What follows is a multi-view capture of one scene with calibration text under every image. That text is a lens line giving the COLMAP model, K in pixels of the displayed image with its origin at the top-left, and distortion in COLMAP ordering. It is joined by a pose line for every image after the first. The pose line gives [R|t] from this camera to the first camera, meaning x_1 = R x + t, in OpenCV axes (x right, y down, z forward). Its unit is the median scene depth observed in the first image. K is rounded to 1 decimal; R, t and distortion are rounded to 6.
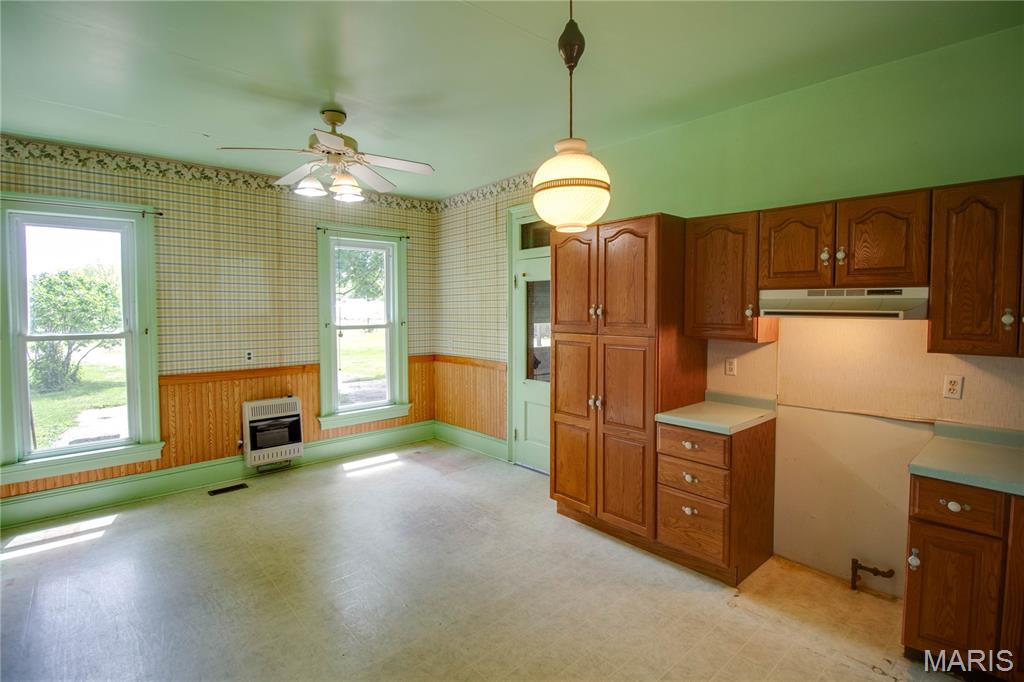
lens RADIAL K [[488.3, 0, 511.0], [0, 488.3, 334.4], [0, 0, 1]] dist [0.002783, -0.002921]
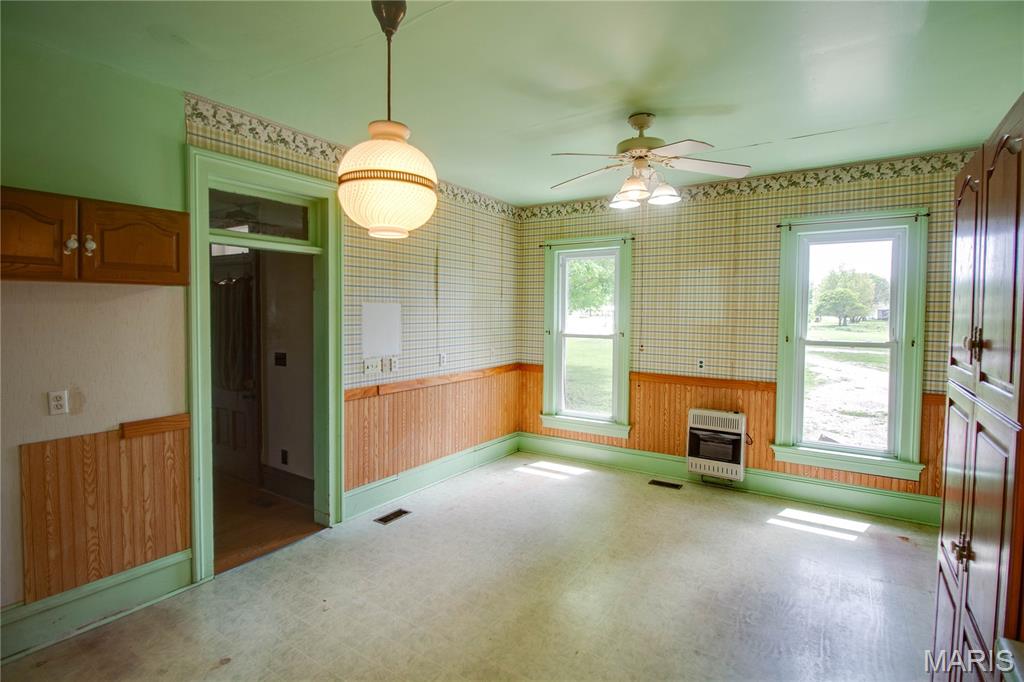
lens RADIAL K [[515.1, 0, 513.6], [0, 515.1, 338.4], [0, 0, 1]] dist [-0.001419, -0.000562]
pose [[0.261574, 0.053627, -0.963693, 0.391198], [-0.066446, 0.997087, 0.037450, -0.023708], [0.962894, 0.054237, 0.264375, 0.338699]]
